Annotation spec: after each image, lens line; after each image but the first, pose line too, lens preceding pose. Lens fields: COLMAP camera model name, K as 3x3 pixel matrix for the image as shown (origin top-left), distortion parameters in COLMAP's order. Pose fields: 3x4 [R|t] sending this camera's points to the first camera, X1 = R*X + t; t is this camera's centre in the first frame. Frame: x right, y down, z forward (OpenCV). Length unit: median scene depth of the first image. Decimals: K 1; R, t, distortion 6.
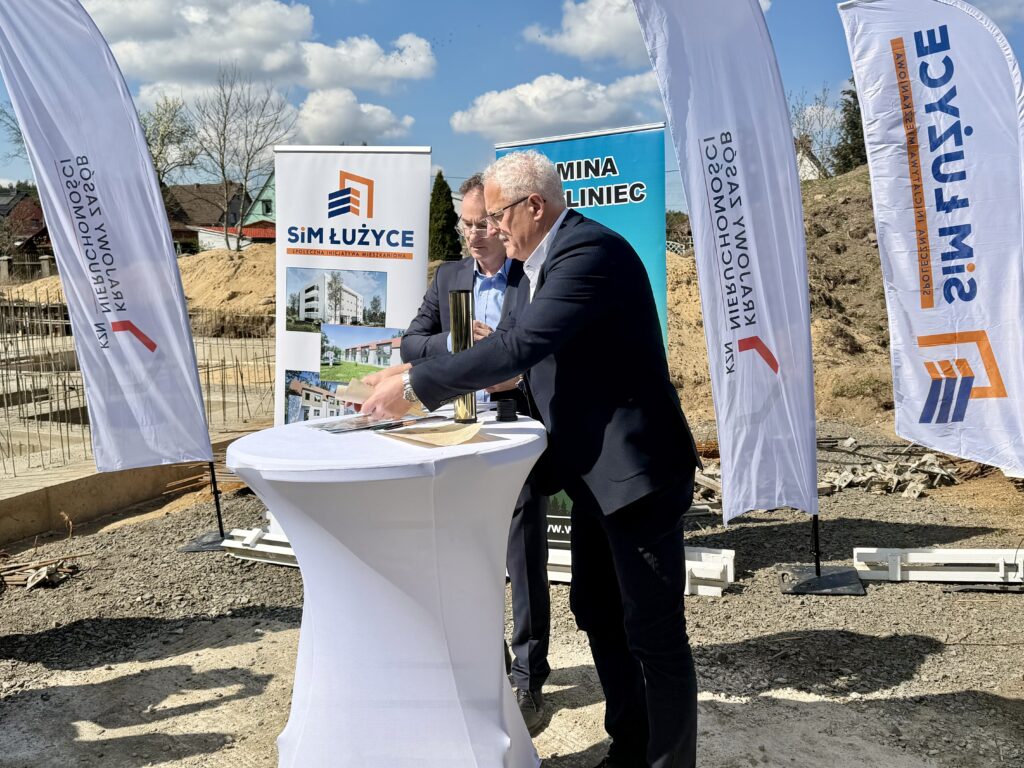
lens RADIAL K [[946.8, 0, 521.2], [0, 946.8, 393.6], [0, 0, 1]] dist [0.160966, -0.365606]
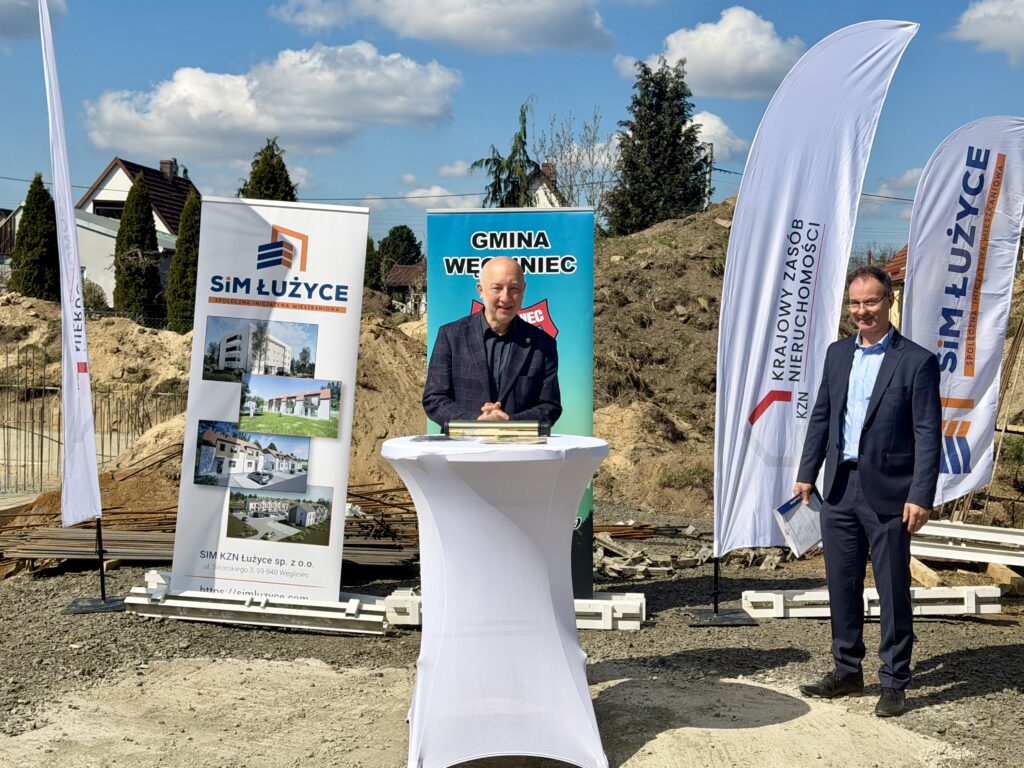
lens RADIAL K [[1504.4, 0, 511.1], [0, 1504.4, 398.8], [0, 0, 1]] dist [0.124456, 0.018731]
pose [[0.960135, 0.031565, 0.277748, -0.377958], [-0.006685, 0.995913, -0.090071, 0.092339], [-0.279456, 0.084624, 0.956422, -0.575840]]
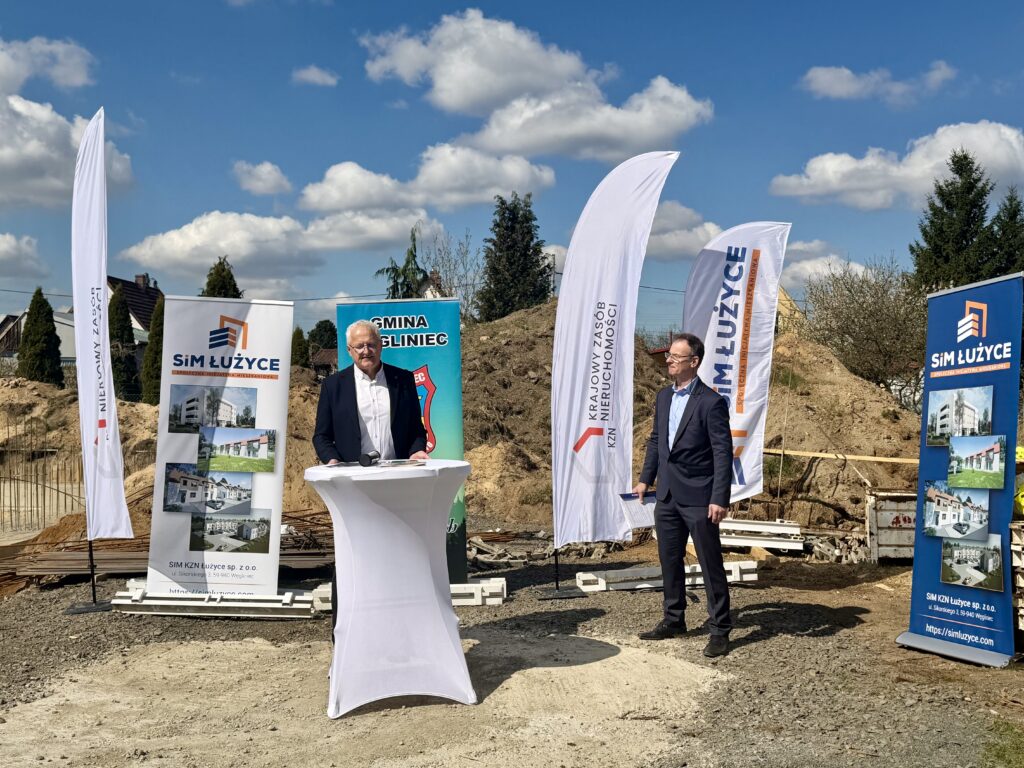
lens RADIAL K [[1130.0, 0, 515.1], [0, 1130.0, 391.1], [0, 0, 1]] dist [0.194605, -0.444955]
pose [[0.932202, 0.016425, 0.361565, -0.377623], [0.036101, 0.989769, -0.138040, 0.112934], [-0.360133, 0.141734, 0.922071, -0.629387]]
